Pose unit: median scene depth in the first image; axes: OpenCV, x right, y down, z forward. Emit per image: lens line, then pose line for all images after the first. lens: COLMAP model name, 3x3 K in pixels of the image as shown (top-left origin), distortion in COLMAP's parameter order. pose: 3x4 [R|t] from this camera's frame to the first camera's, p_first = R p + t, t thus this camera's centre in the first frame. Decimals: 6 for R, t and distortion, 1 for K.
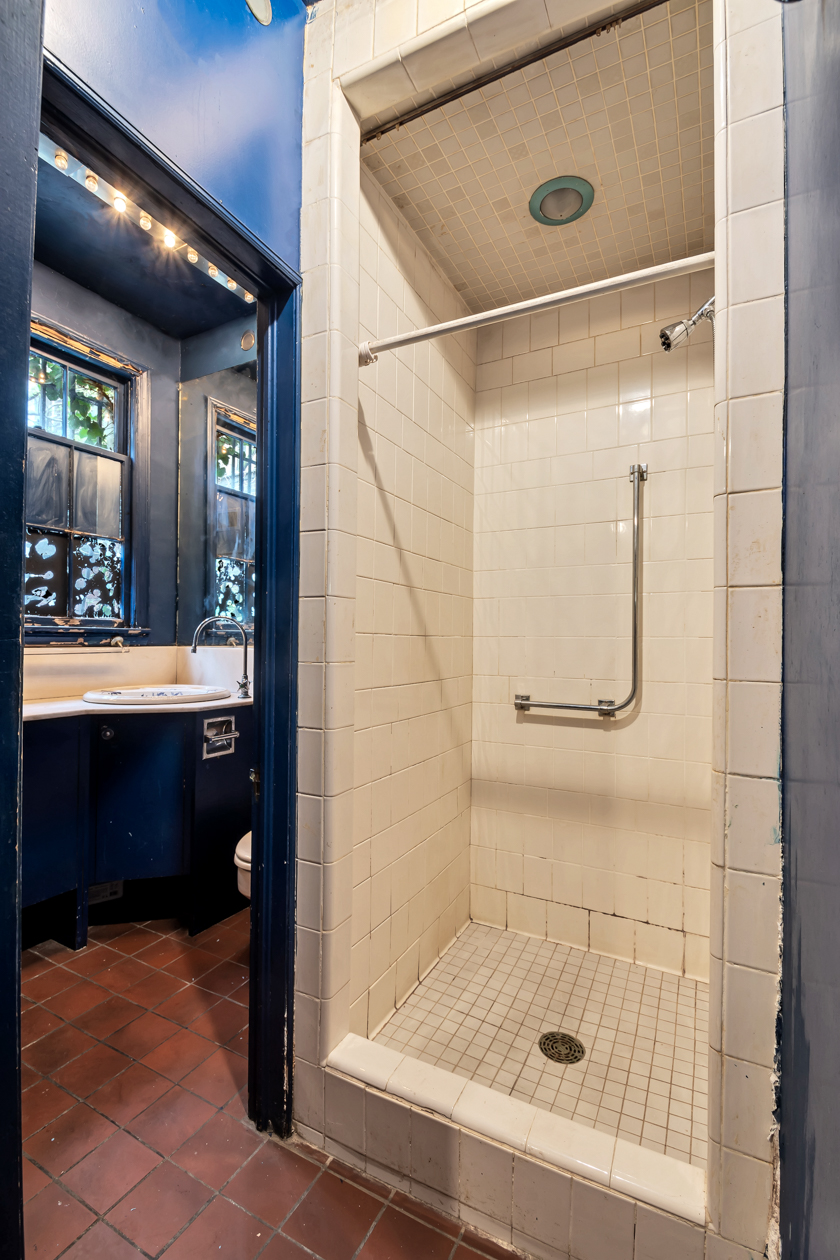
lens RADIAL K [[555.8, 0, 411.4], [0, 555.8, 636.7], [0, 0, 1]] dist [0.011026, -0.014514]
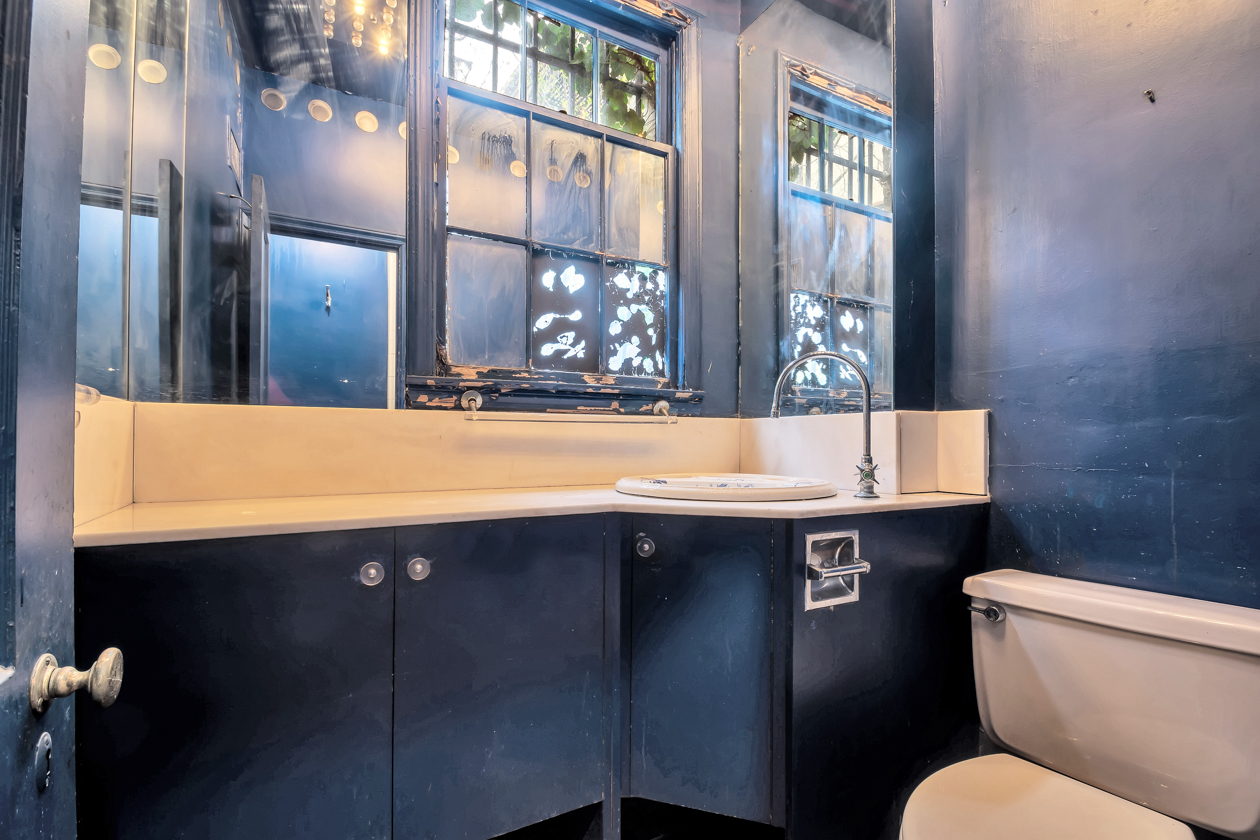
lens RADIAL K [[555.8, 0, 627.0], [0, 555.8, 434.7], [0, 0, 1]] dist [0.011026, -0.014514]
pose [[0.848167, -0.015476, -0.529502, -0.198511], [0.007616, 0.999826, -0.017022, 0.052579], [0.529673, 0.010405, 0.848138, 0.390195]]
